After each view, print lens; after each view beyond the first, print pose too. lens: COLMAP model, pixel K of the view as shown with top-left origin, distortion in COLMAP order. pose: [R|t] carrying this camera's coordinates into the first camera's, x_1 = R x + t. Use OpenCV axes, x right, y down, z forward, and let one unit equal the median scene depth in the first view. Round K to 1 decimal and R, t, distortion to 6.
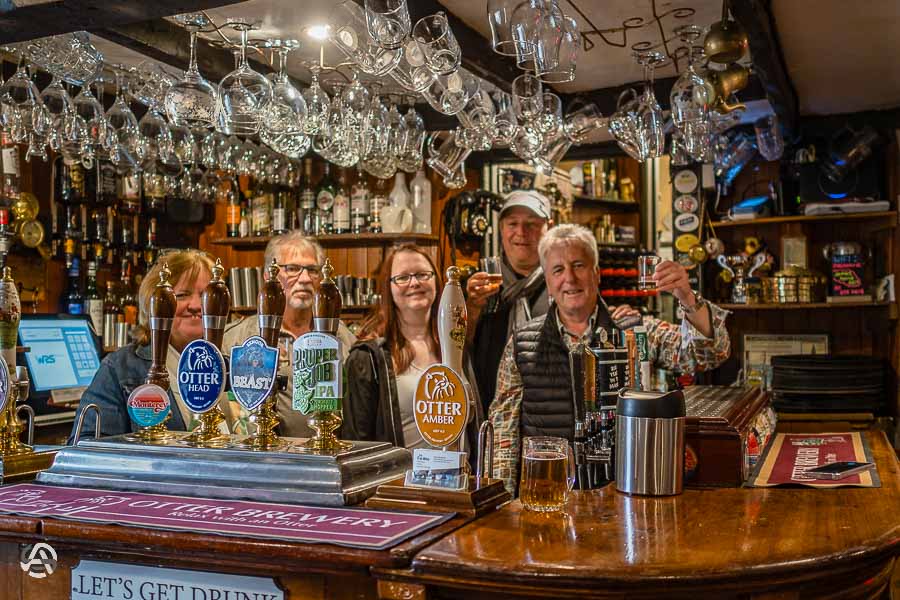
lens RADIAL K [[927.9, 0, 448.3], [0, 927.9, 299.4], [0, 0, 1]] dist [-0.002973, 0.000000]
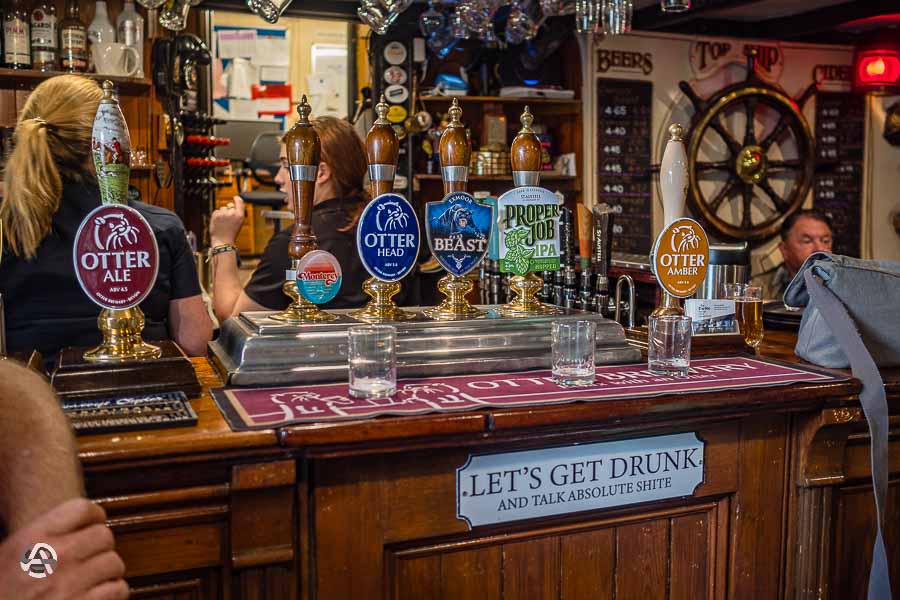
lens RADIAL K [[927.9, 0, 447.9], [0, 927.9, 298.5], [0, 0, 1]] dist [-0.002973, 0.000000]
pose [[0.742345, -0.061293, 0.667209, -0.439422], [-0.025195, 0.992549, 0.119213, 0.020220], [-0.669544, -0.105308, 0.735269, 0.195911]]
